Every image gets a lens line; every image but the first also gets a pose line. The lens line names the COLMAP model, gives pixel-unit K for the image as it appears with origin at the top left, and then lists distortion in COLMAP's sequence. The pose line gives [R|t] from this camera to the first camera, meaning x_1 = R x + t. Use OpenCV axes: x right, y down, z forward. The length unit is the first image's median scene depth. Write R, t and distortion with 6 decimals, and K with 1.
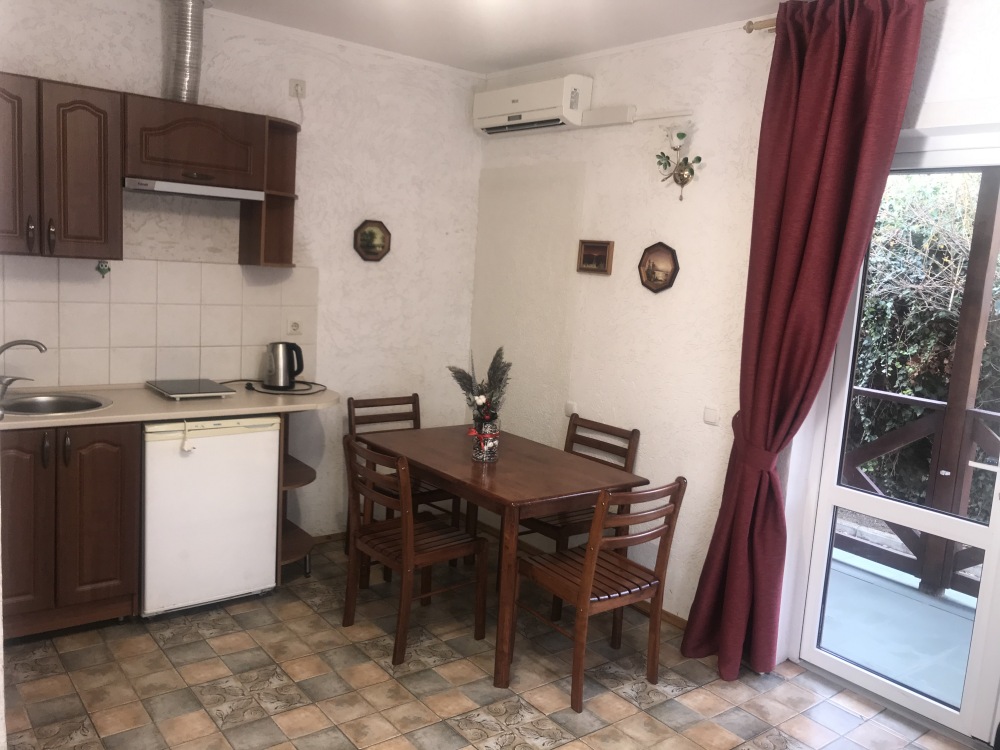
lens RADIAL K [[826.6, 0, 500.0], [0, 826.6, 375.0], [0, 0, 1]] dist [0.039048, -0.055824]
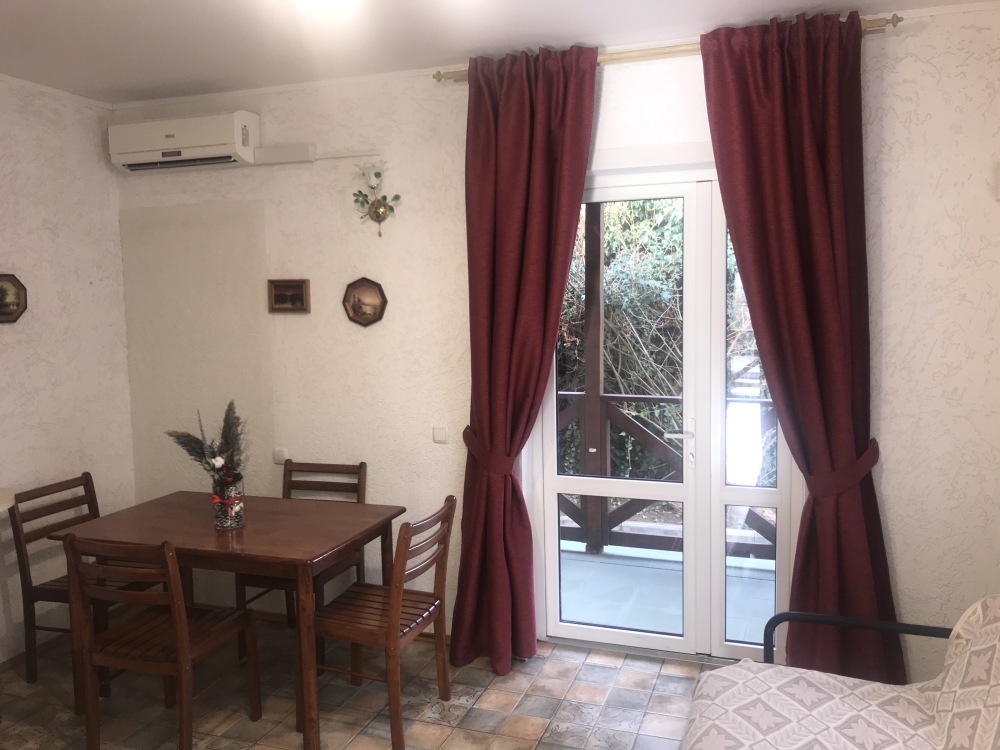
lens RADIAL K [[826.6, 0, 500.0], [0, 826.6, 375.0], [0, 0, 1]] dist [0.039048, -0.055824]
pose [[0.844294, -0.132660, 0.519201, -0.215277], [0.147928, 0.988924, 0.012127, -0.028812], [-0.515059, 0.066565, 0.854566, 0.047633]]
